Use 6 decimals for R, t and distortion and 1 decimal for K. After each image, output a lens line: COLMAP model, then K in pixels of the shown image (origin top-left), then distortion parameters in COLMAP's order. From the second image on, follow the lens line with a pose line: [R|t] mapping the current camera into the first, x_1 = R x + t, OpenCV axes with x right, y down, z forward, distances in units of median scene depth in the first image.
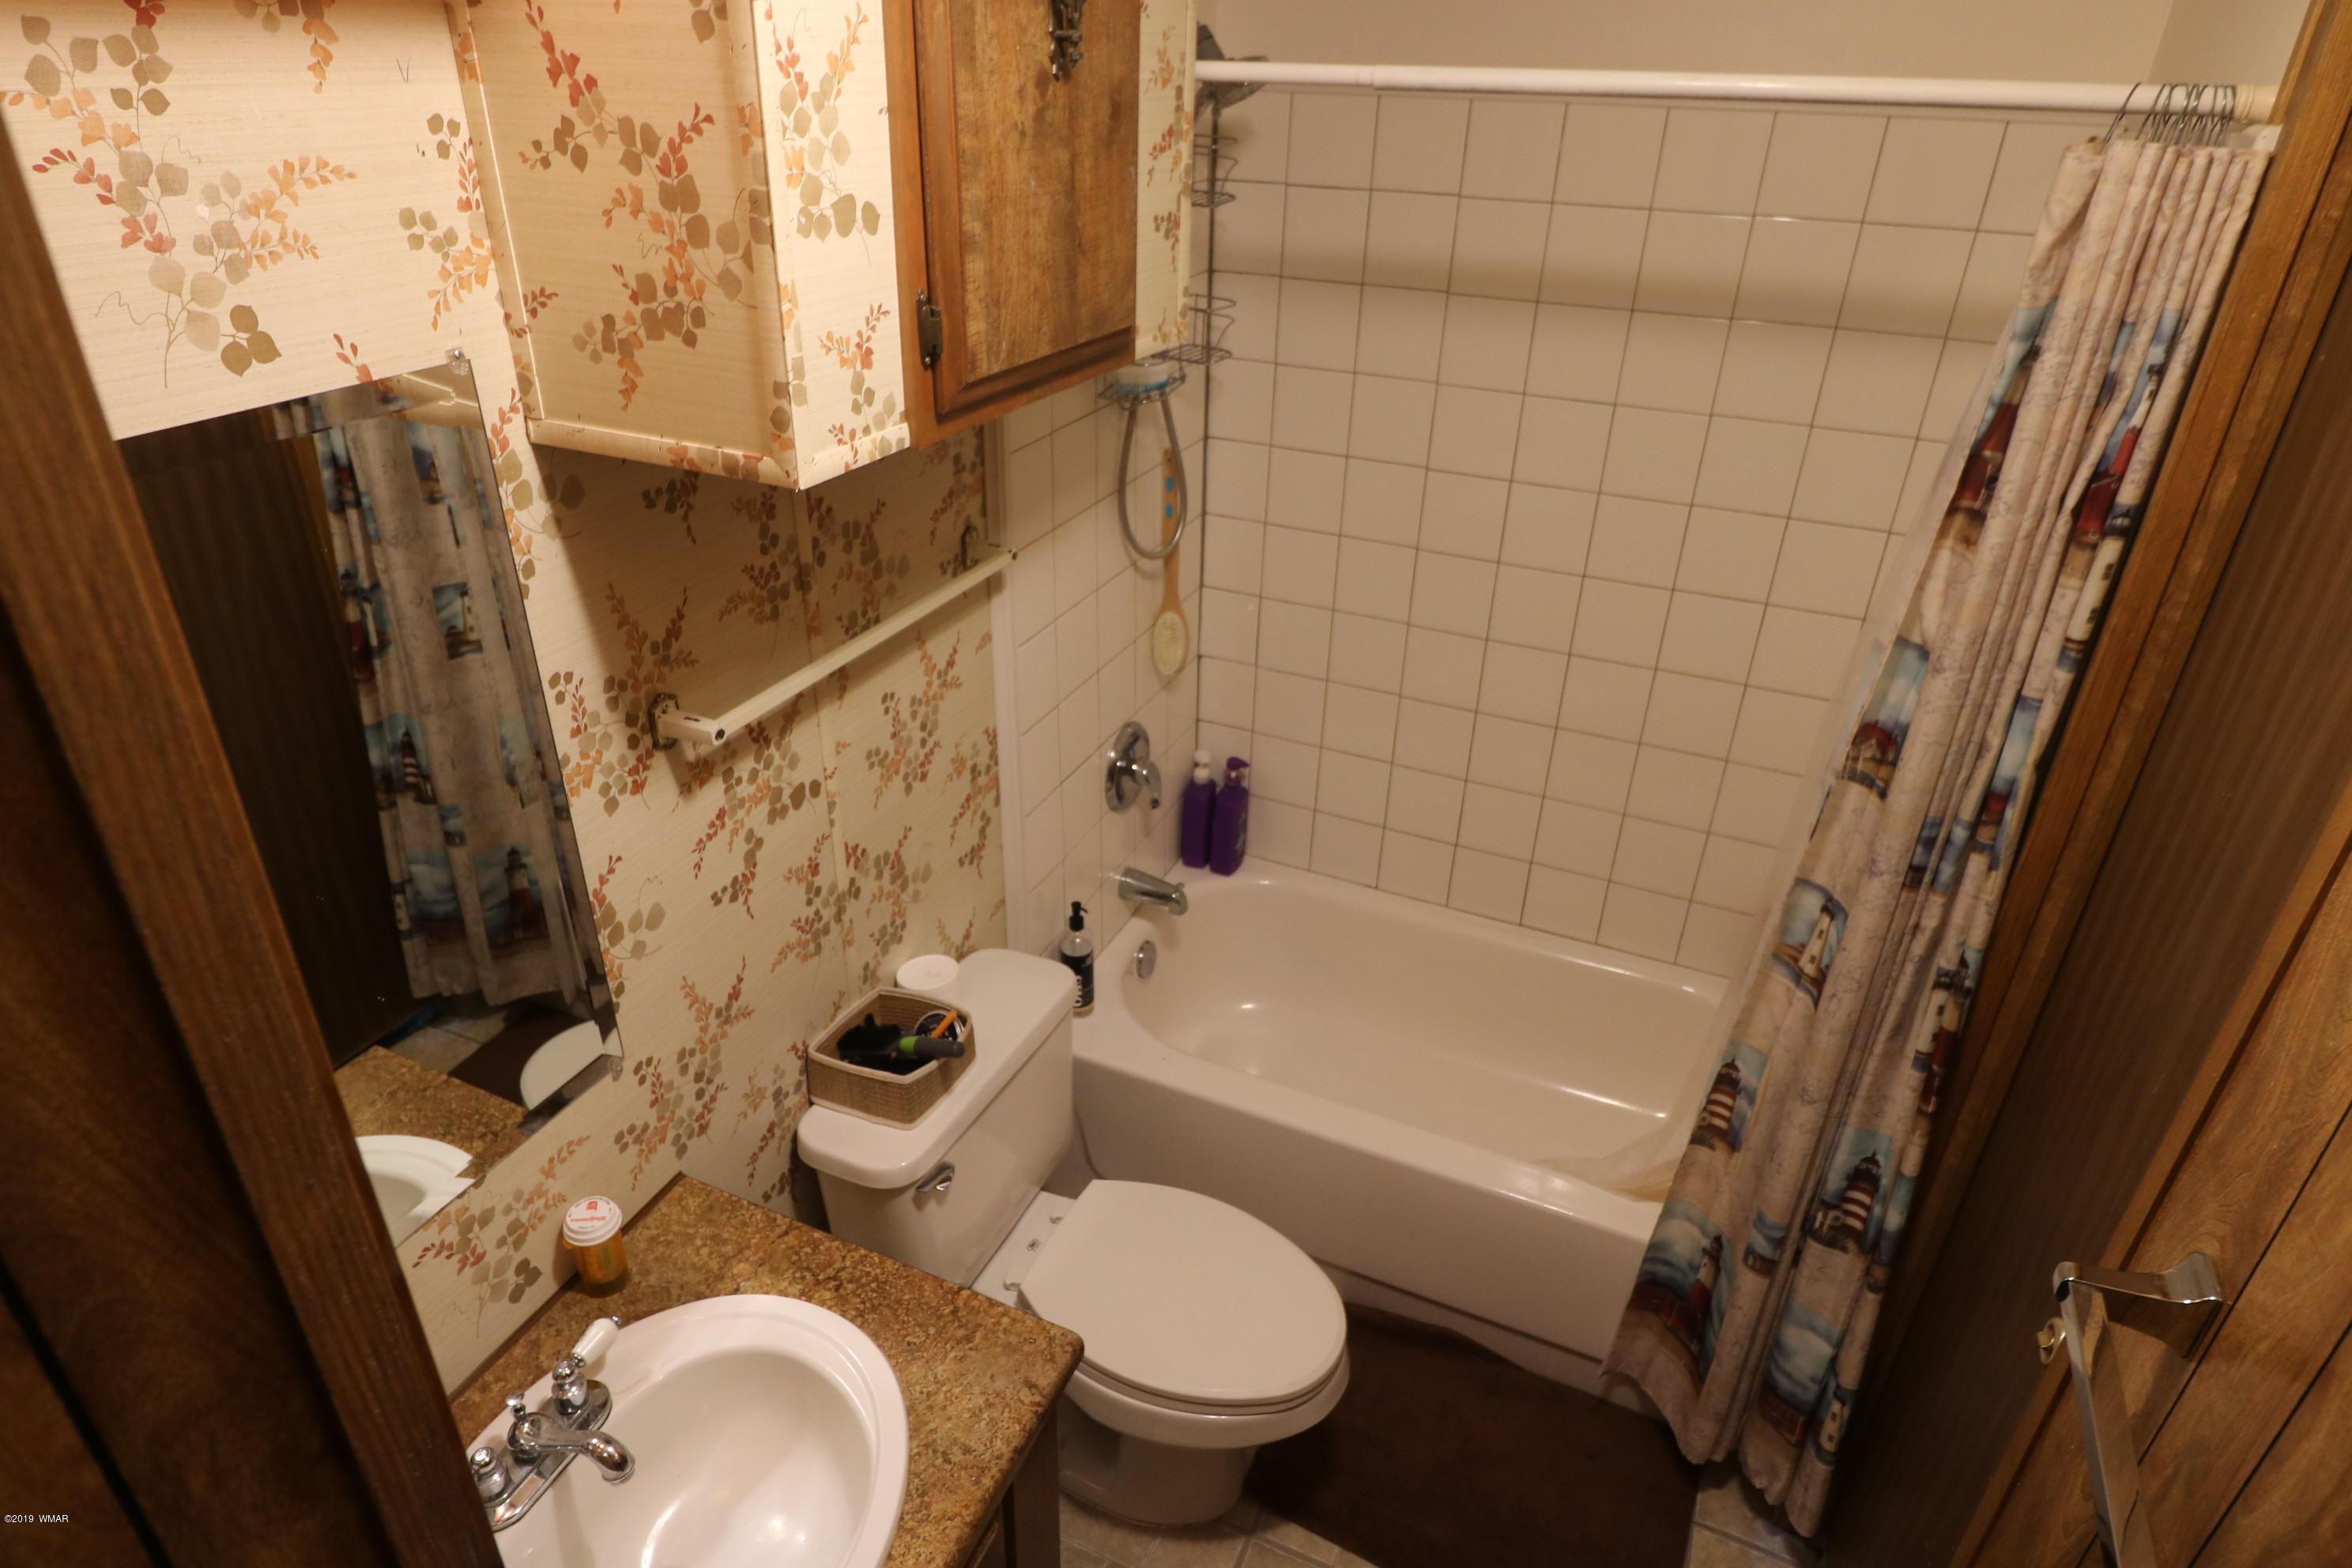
lens RADIAL K [[1345.1, 0, 1164.5], [0, 1345.1, 786.5], [0, 0, 1]] dist [0.008109, -0.013720]
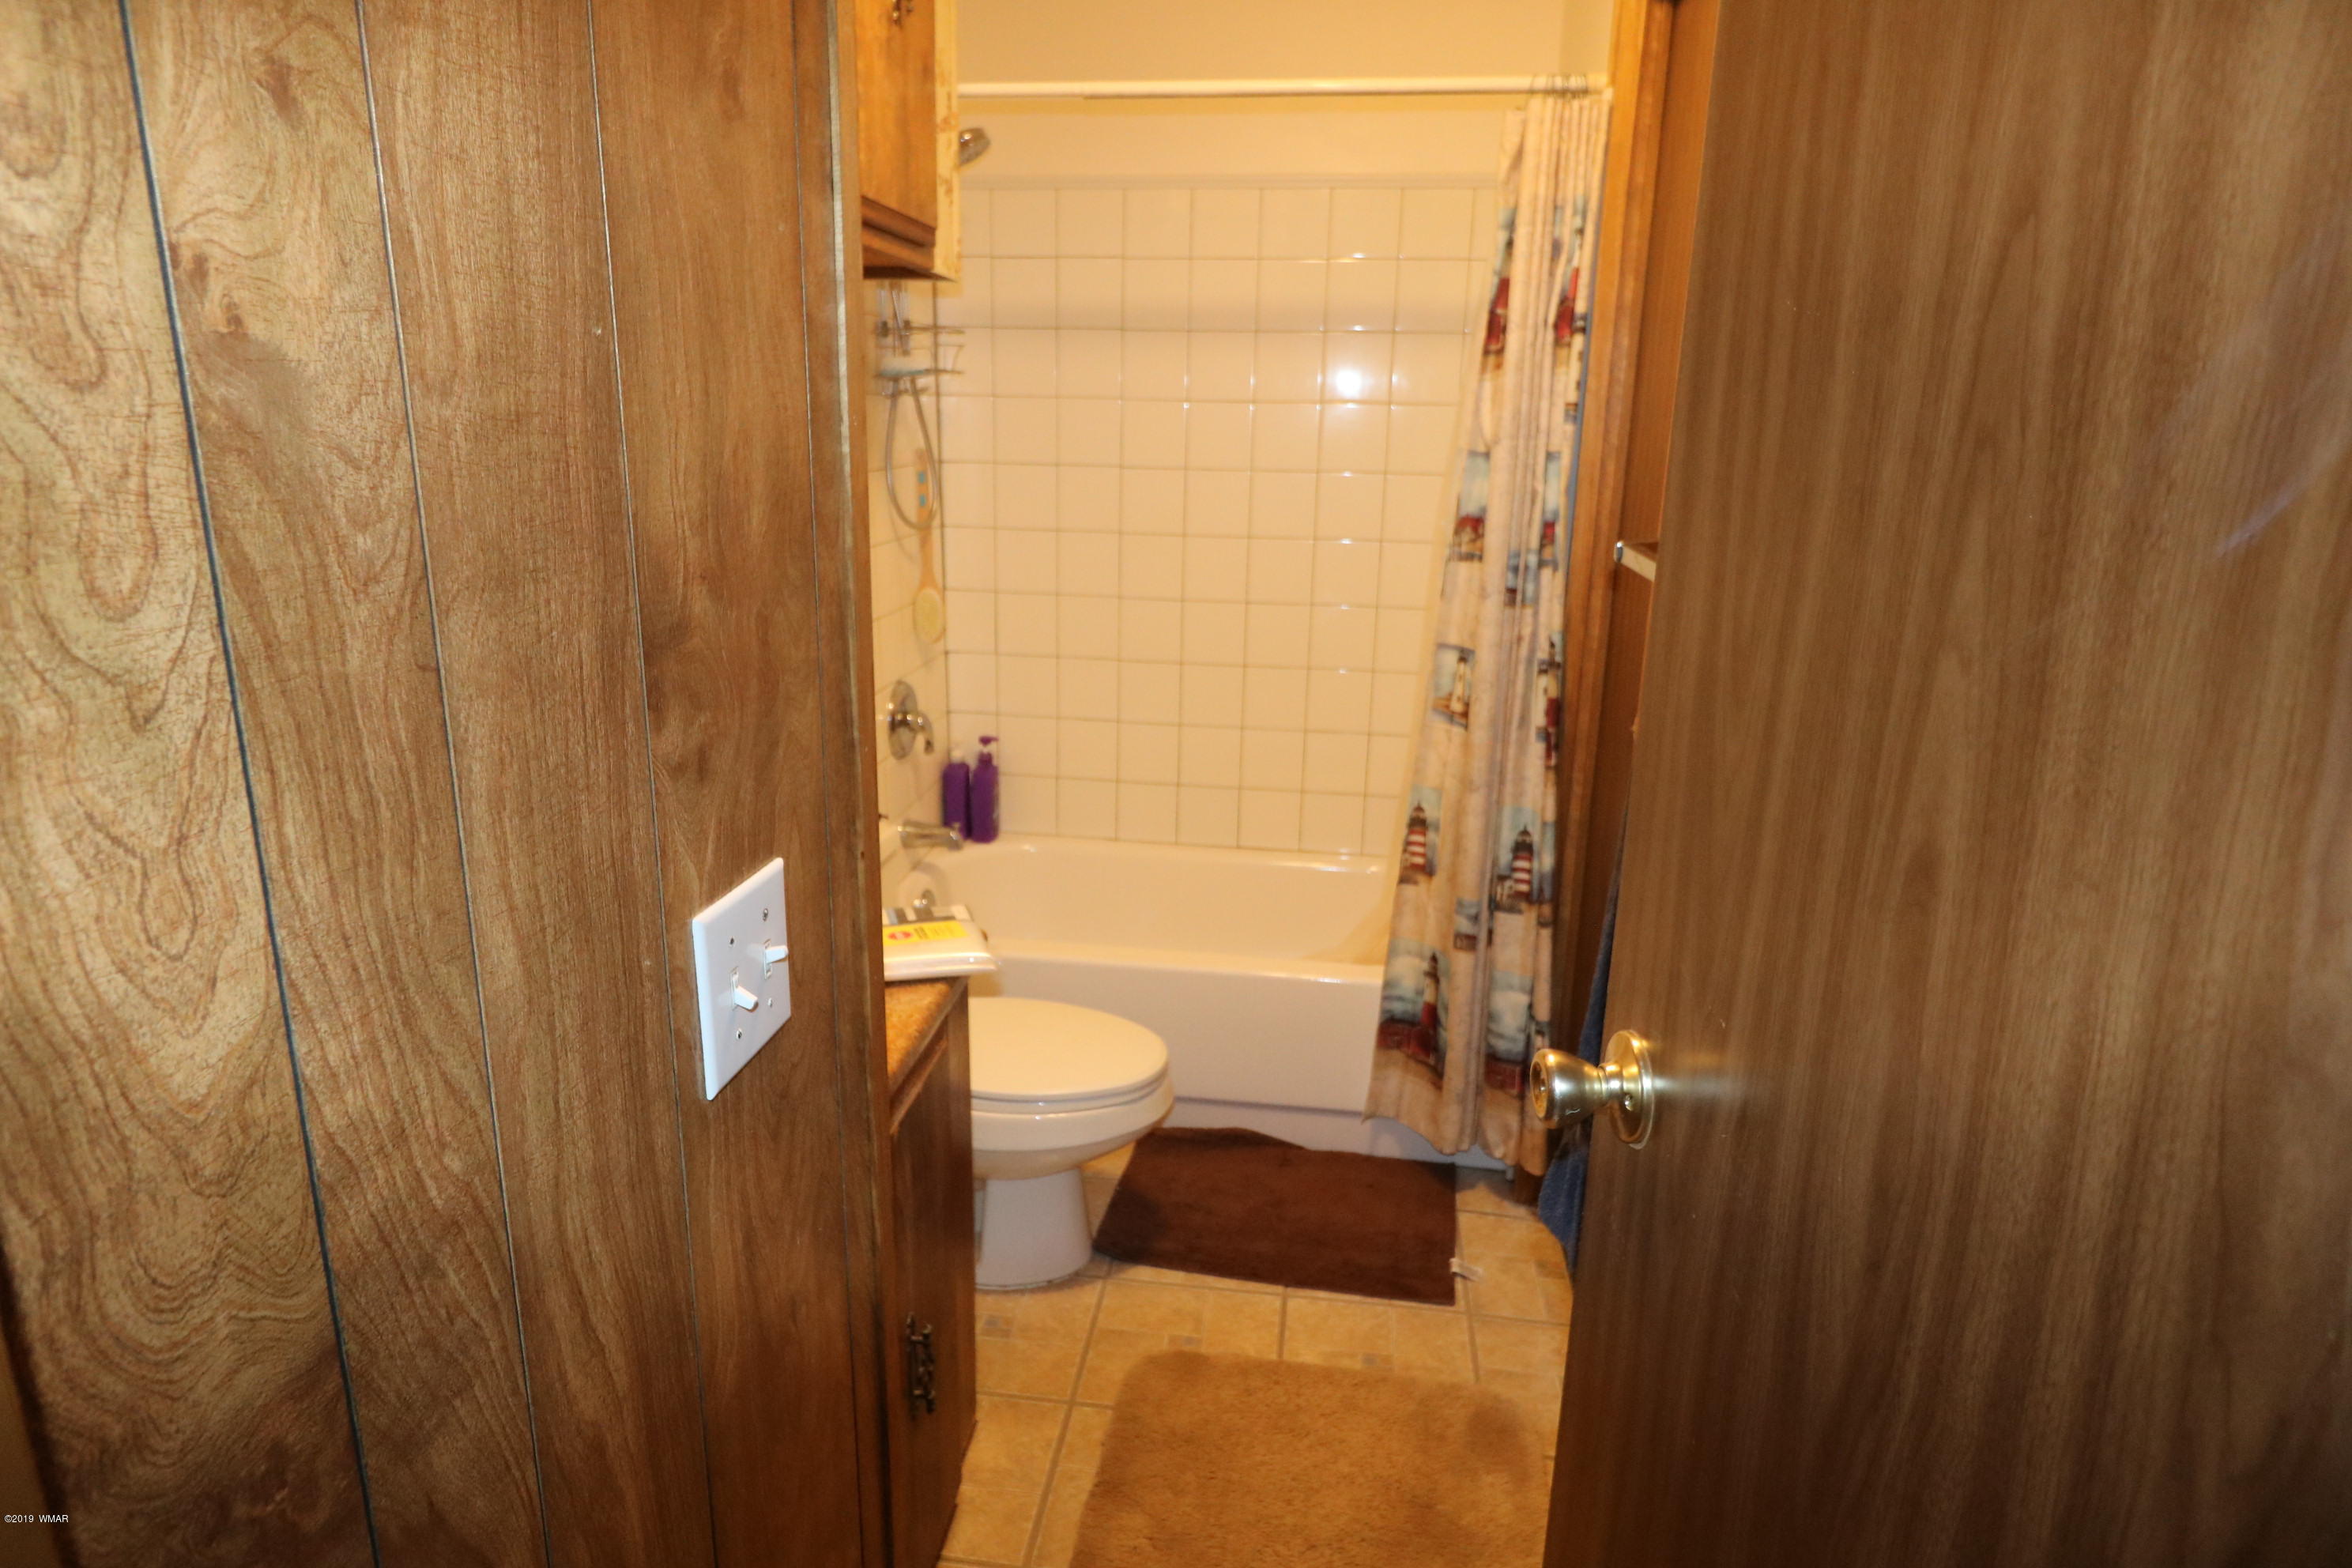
lens RADIAL K [[1345.1, 0, 1149.6], [0, 1345.1, 833.0], [0, 0, 1]] dist [0.008109, -0.013720]
pose [[0.959058, -0.077521, 0.272395, -0.225122], [0.139257, 0.966585, -0.215223, 0.551981], [-0.246608, 0.244345, 0.937806, -0.197409]]
